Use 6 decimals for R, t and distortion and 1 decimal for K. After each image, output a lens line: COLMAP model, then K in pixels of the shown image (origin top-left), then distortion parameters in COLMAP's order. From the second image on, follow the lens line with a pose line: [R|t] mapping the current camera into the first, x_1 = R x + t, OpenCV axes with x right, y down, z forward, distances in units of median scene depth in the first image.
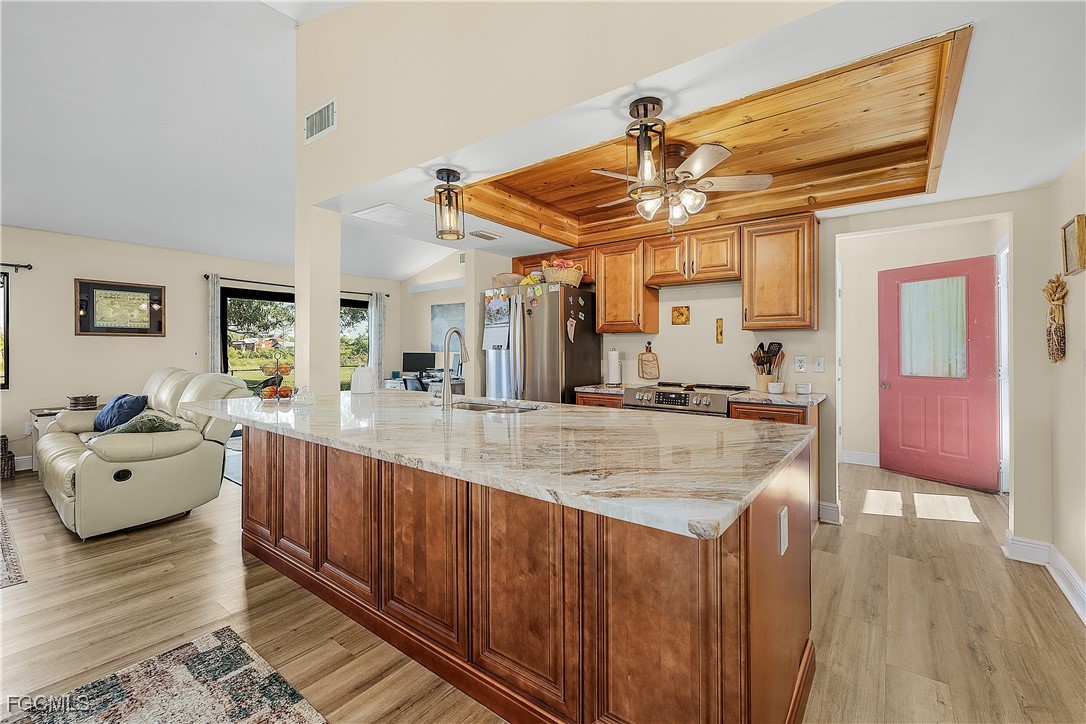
lens RADIAL K [[459.5, 0, 547.3], [0, 459.5, 349.9], [0, 0, 1]] dist [0.000044, -0.000135]
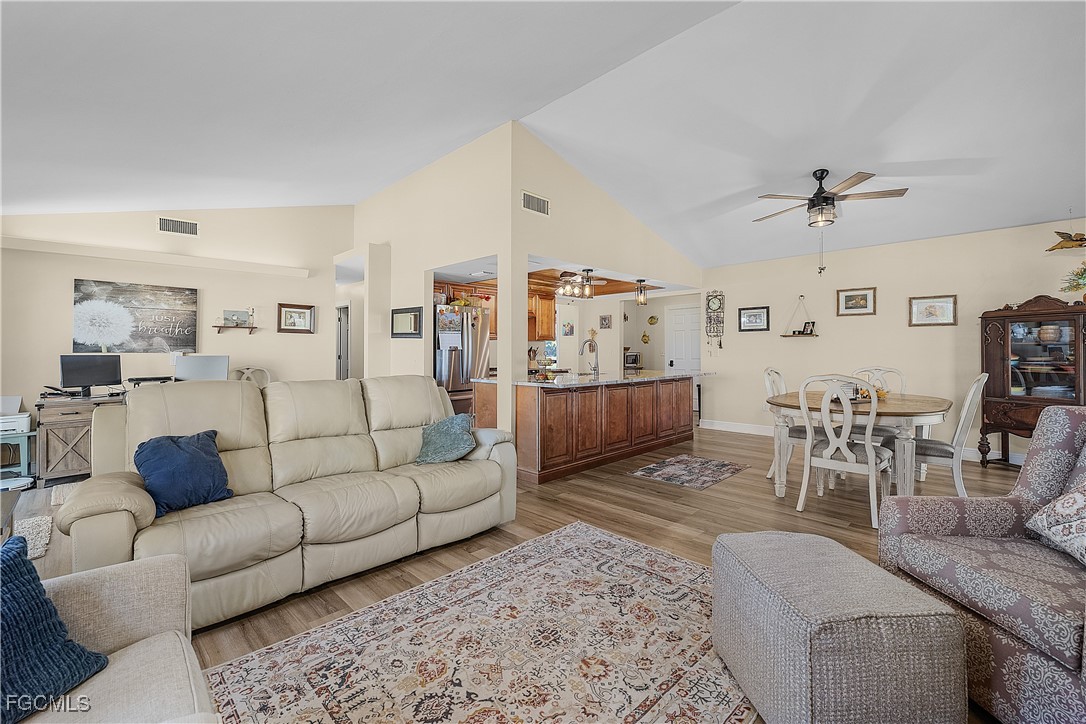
lens RADIAL K [[459.5, 0, 547.3], [0, 459.5, 349.9], [0, 0, 1]] dist [0.000044, -0.000135]
pose [[0.137084, 0.007480, 0.990531, -1.523232], [0.000218, 0.999971, -0.007582, 0.010807], [-0.990559, 0.001255, 0.137079, 0.555753]]
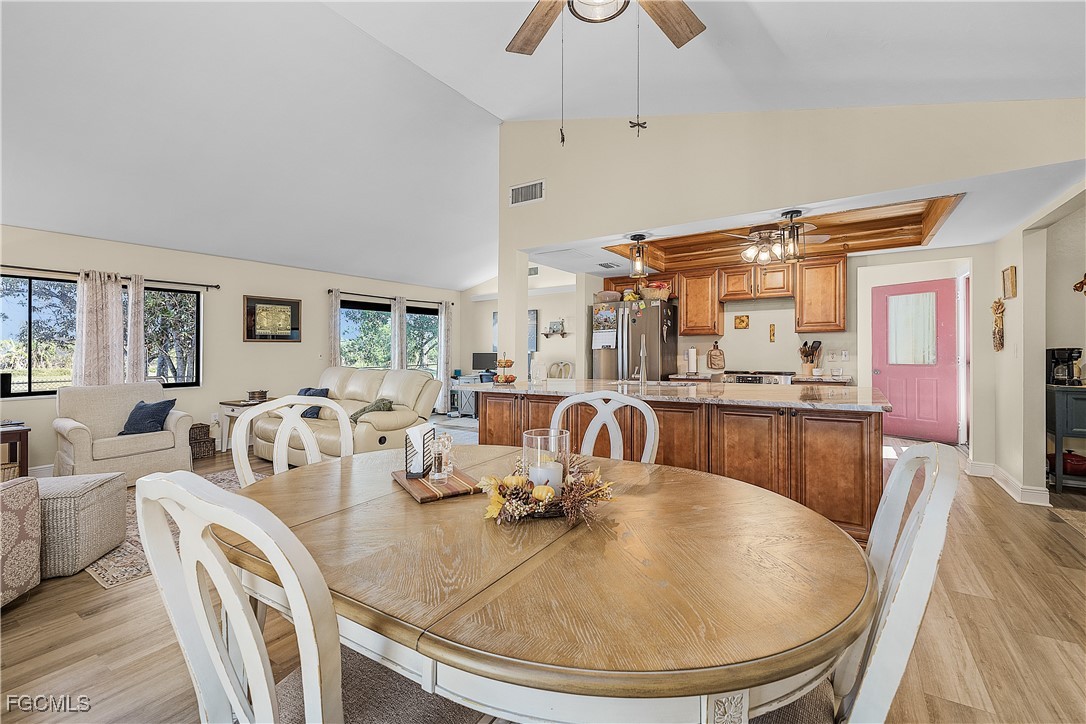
lens RADIAL K [[462.8, 0, 539.8], [0, 462.8, 356.1], [0, 0, 1]] dist [-0.000079, 0.000093]
pose [[0.997848, -0.013946, 0.064065, -0.411439], [0.013101, 0.999822, 0.013588, 0.000081], [-0.064243, -0.012720, 0.997853, -0.353785]]
